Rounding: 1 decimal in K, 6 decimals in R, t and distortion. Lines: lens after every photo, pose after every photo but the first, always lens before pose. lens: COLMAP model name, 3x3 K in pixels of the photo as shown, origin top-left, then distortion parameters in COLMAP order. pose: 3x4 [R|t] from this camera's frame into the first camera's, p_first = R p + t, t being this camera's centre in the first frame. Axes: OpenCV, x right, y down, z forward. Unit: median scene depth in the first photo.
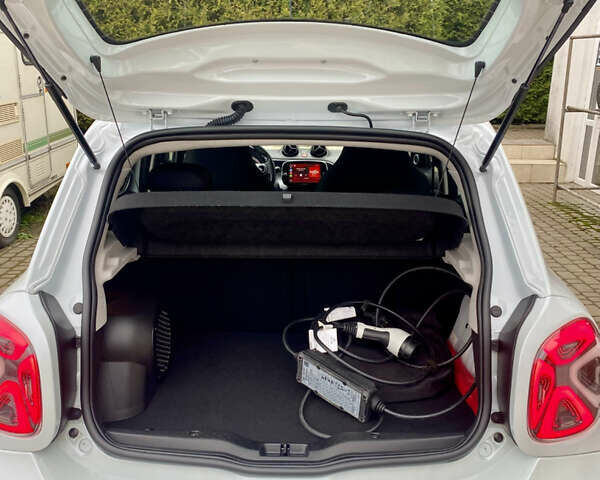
lens RADIAL K [[602.4, 0, 300.0], [0, 602.4, 240.0], [0, 0, 1]] dist [0.140217, -0.306850]
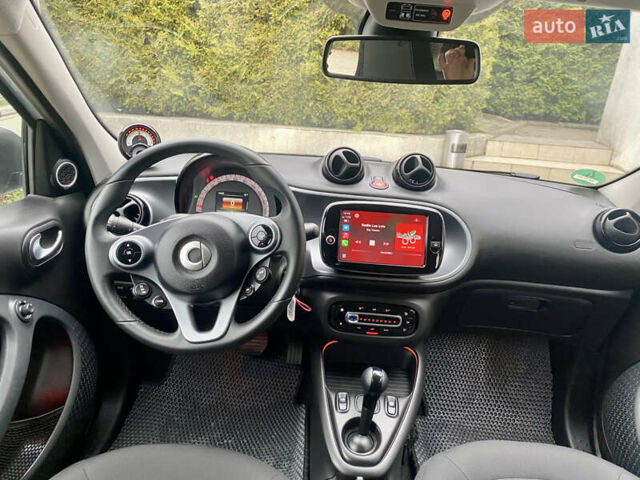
lens RADIAL K [[492.4, 0, 321.5], [0, 492.4, 234.0], [0, 0, 1]] dist [0.011289, 0.001592]
pose [[0.997679, 0.065368, 0.019046, -0.018598], [-0.066495, 0.995586, 0.066237, -0.068132], [-0.014632, -0.067350, 0.997622, 0.362096]]
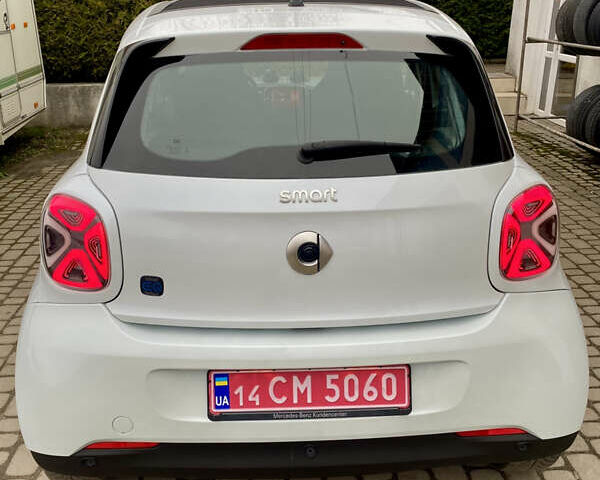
lens RADIAL K [[622.1, 0, 295.3], [0, 622.1, 222.0], [0, 0, 1]] dist [0.033982, -0.005908]
pose [[0.998033, -0.030425, 0.054808, -0.021972], [0.027454, 0.998154, 0.054167, 0.024384], [-0.056355, -0.052556, 0.997027, -0.048557]]
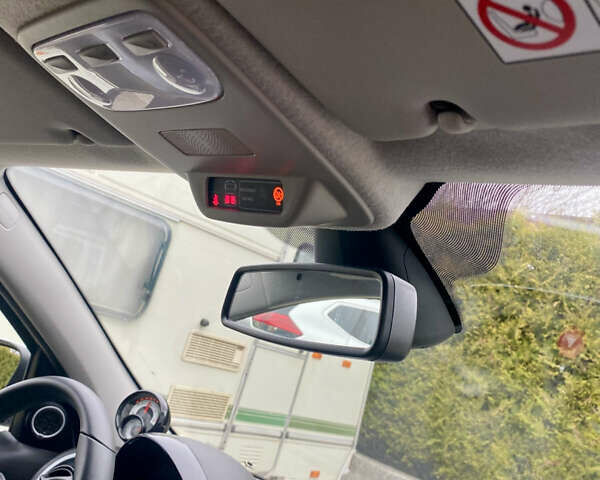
lens RADIAL K [[602.4, 0, 300.0], [0, 602.4, 240.0], [0, 0, 1]] dist [0.140217, -0.306850]
pose [[0.703500, 0.091478, -0.704783, 0.060086], [-0.464764, 0.809456, -0.358854, -0.084029], [0.537663, 0.580011, 0.611968, 0.438244]]
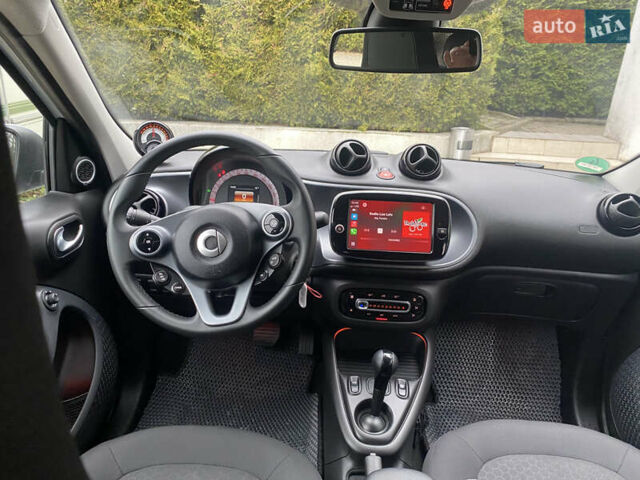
lens RADIAL K [[492.2, 0, 318.1], [0, 492.2, 238.4], [0, 0, 1]] dist [0.011875, 0.001267]
pose [[0.998958, 0.045614, -0.001641, -0.019321], [-0.045385, 0.996481, 0.070467, -0.063940], [0.004850, -0.070319, 0.997513, 0.356500]]
